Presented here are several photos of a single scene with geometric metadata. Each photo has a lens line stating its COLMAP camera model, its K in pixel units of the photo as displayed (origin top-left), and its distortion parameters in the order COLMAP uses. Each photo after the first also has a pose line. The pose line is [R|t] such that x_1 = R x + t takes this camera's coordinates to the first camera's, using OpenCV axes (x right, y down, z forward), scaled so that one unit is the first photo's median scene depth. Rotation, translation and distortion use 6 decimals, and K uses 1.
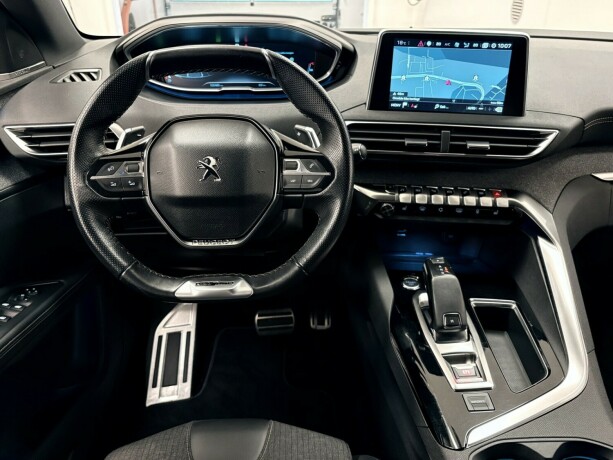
lens RADIAL K [[499.0, 0, 307.9], [0, 499.0, 227.6], [0, 0, 1]] dist [-0.003681, 0.006489]
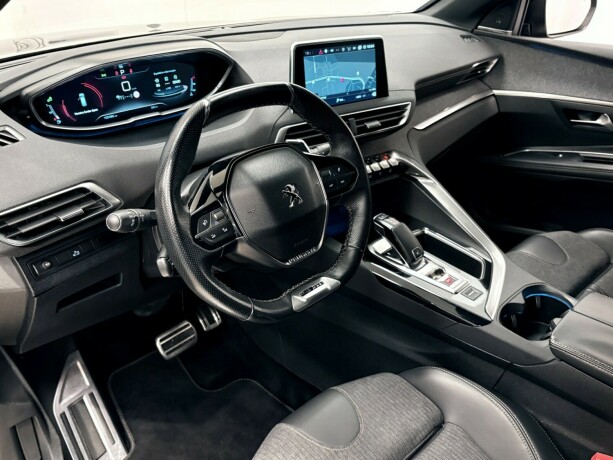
lens RADIAL K [[535.4, 0, 306.6], [0, 535.4, 231.5], [0, 0, 1]] dist [0.003402, -0.003043]
pose [[0.748605, -0.320737, 0.580274, -0.686827], [0.286695, 0.945745, 0.152883, -0.162745], [-0.597826, 0.051912, 0.799943, -0.000354]]
